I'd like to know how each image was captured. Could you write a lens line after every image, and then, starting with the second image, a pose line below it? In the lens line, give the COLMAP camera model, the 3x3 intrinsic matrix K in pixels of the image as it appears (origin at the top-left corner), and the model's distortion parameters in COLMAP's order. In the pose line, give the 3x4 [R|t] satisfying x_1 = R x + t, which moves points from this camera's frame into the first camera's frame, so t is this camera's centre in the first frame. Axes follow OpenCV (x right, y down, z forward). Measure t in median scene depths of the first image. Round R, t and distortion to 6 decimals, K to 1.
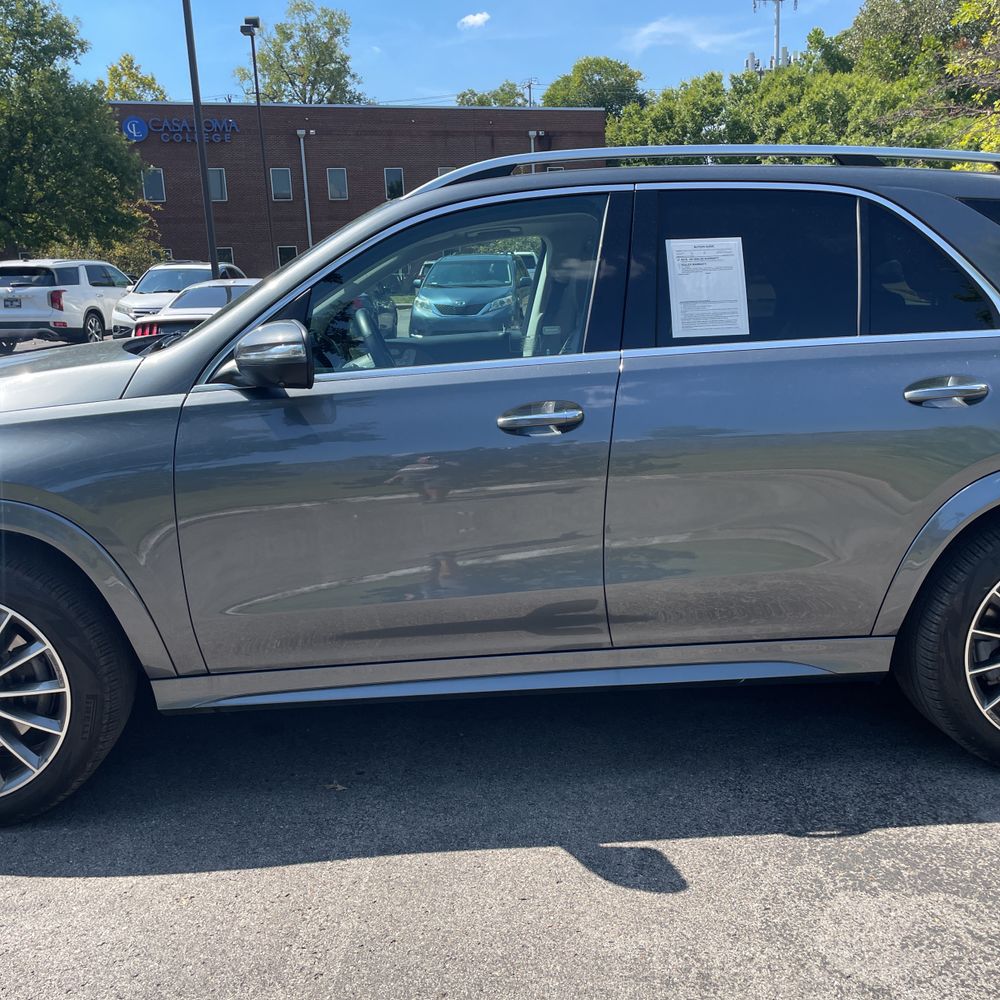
lens RADIAL K [[1023.1, 0, 506.9], [0, 1023.1, 494.1], [0, 0, 1]] dist [0.032069, 0.000000]
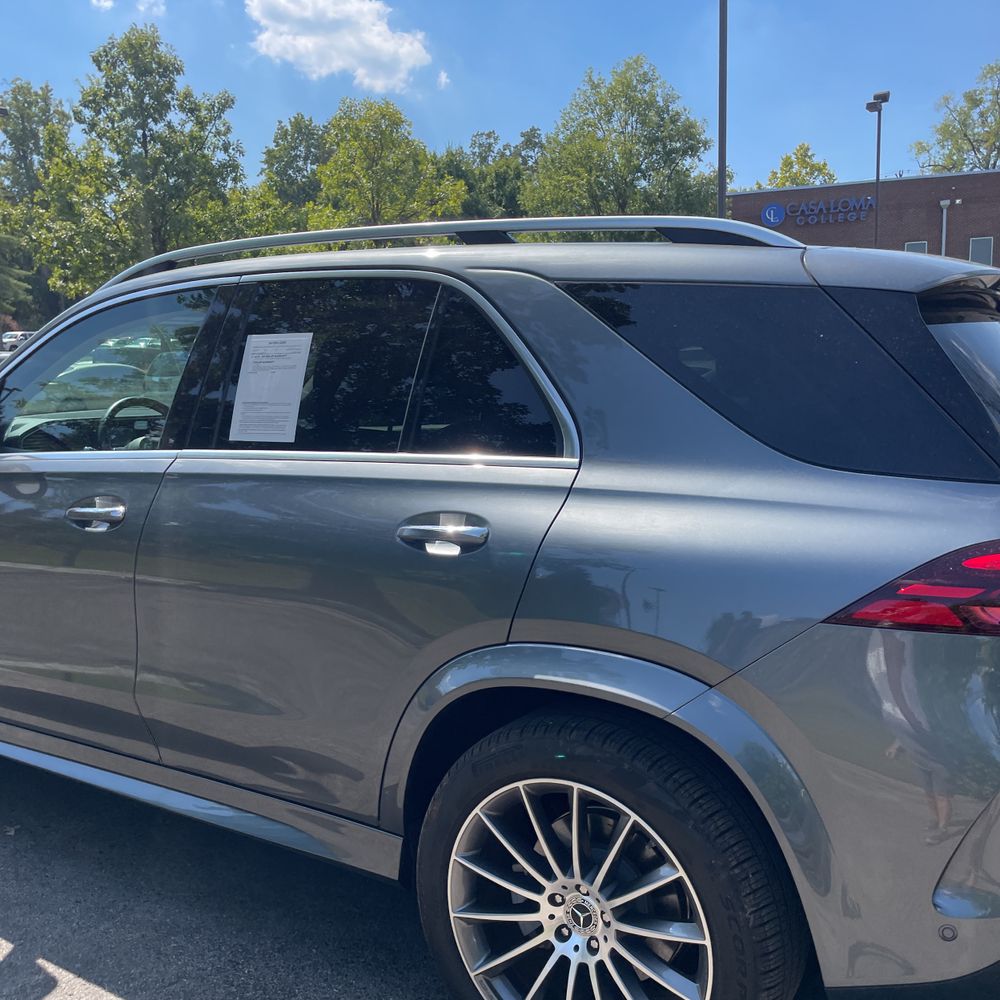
lens RADIAL K [[1023.1, 0, 485.0], [0, 1023.1, 498.0], [0, 0, 1]] dist [0.032069, 0.000000]
pose [[0.797416, 0.088272, -0.596939, 0.127914], [-0.128999, 0.991311, -0.025733, -0.015287], [0.589480, 0.097525, 0.801874, 0.057127]]
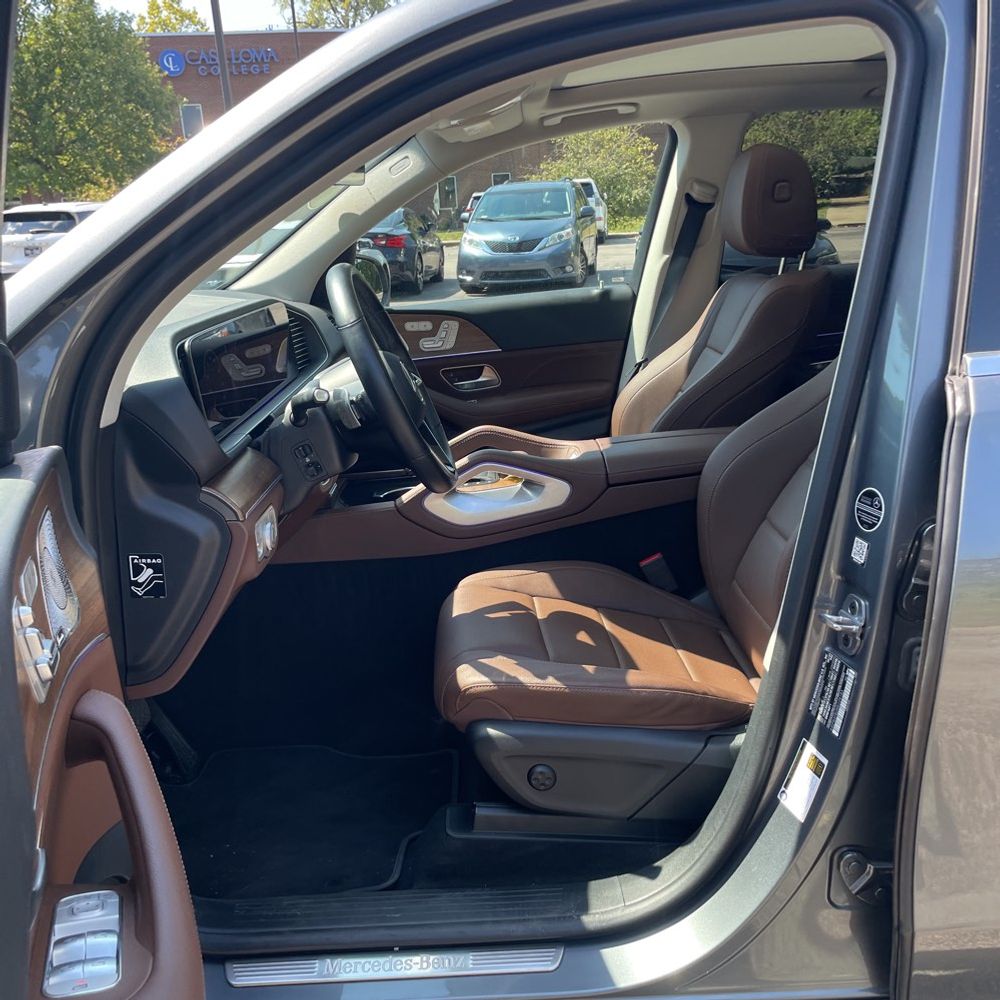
lens RADIAL K [[1023.1, 0, 481.8], [0, 1023.1, 507.1], [0, 0, 1]] dist [0.032069, 0.000000]
pose [[0.997104, -0.006962, -0.075726, -0.006592], [0.012438, 0.997321, 0.072085, -0.016985], [0.075022, -0.072818, 0.994520, 0.087390]]
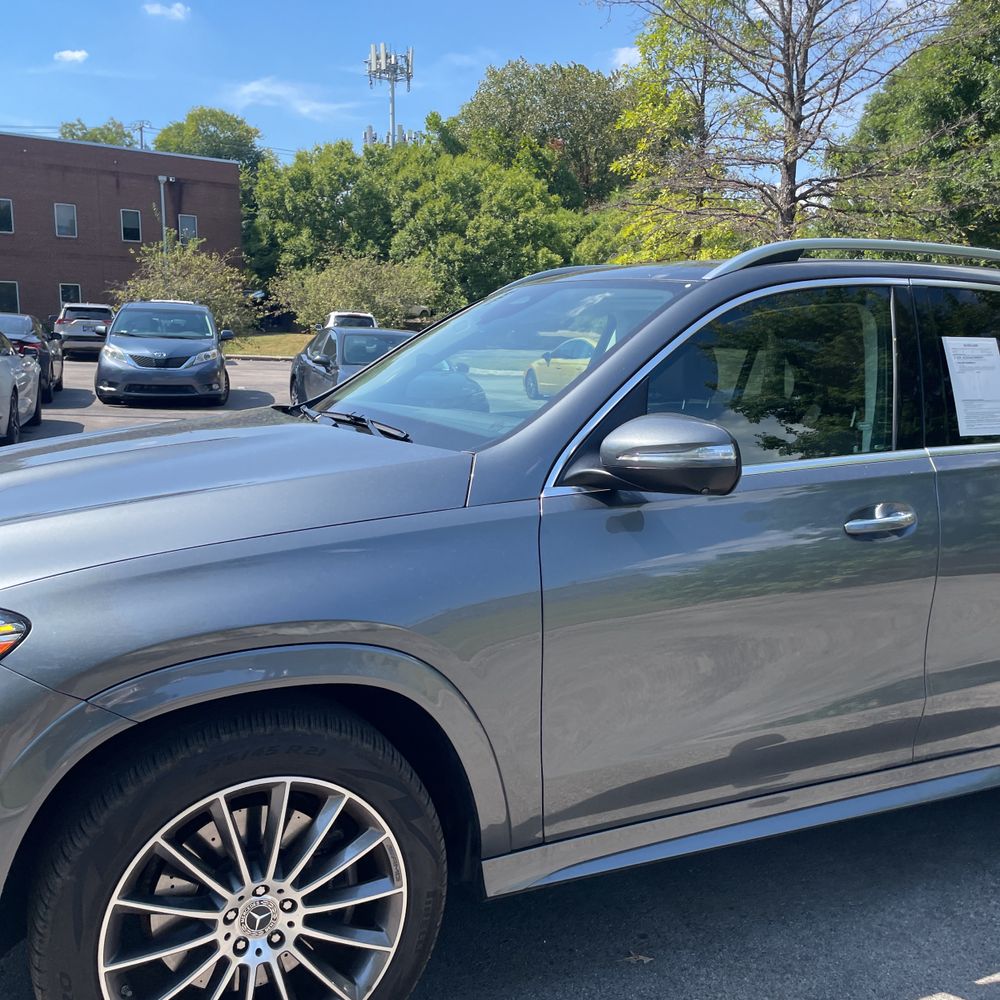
lens RADIAL K [[1023.1, 0, 494.5], [0, 1023.1, 492.8], [0, 0, 1]] dist [0.032069, 0.000000]
pose [[0.932904, -0.000218, 0.360124, -0.086352], [0.020211, 0.998455, -0.051752, -0.008095], [-0.359556, 0.055558, 0.931468, 0.034985]]
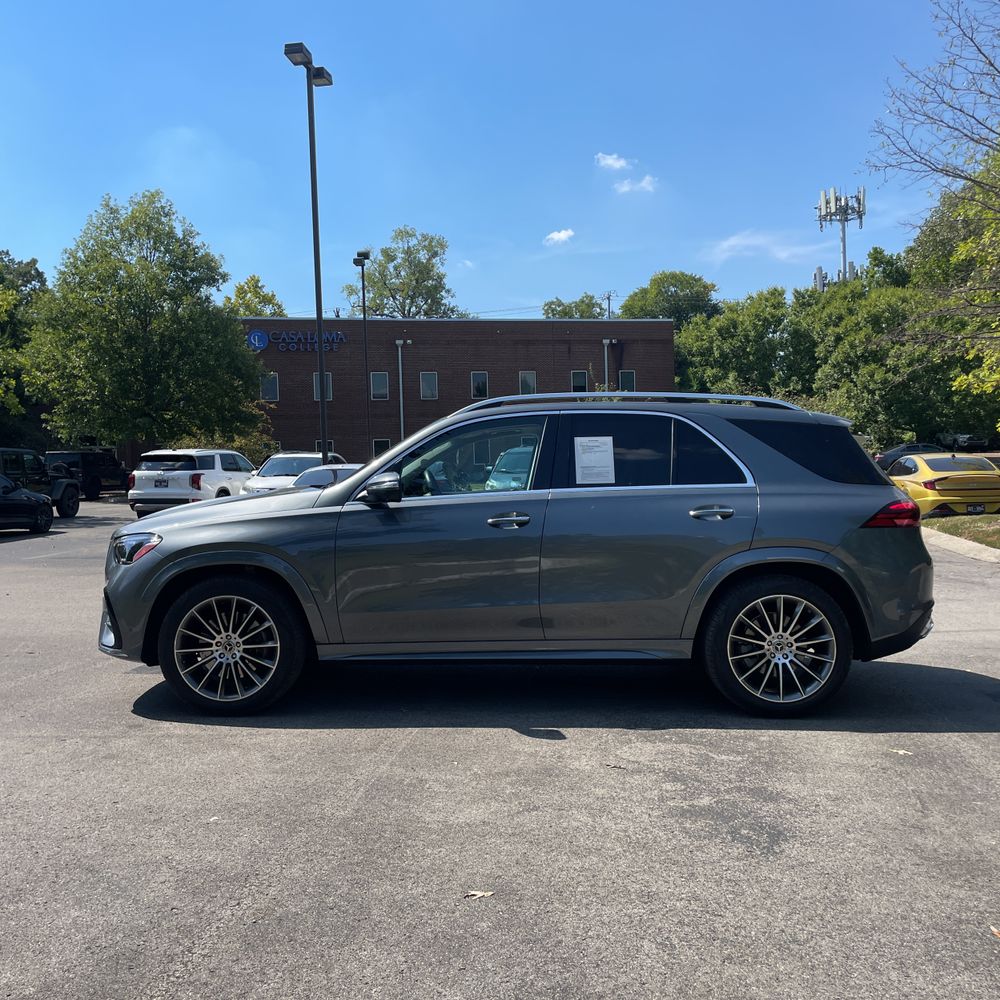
lens RADIAL K [[1023.1, 0, 480.5], [0, 1023.1, 476.6], [0, 0, 1]] dist [0.032069, 0.000000]
pose [[0.994184, 0.011471, -0.107083, 0.026990], [-0.032670, 0.979579, -0.198387, 0.034411], [0.102621, 0.200732, 0.974257, -0.142315]]
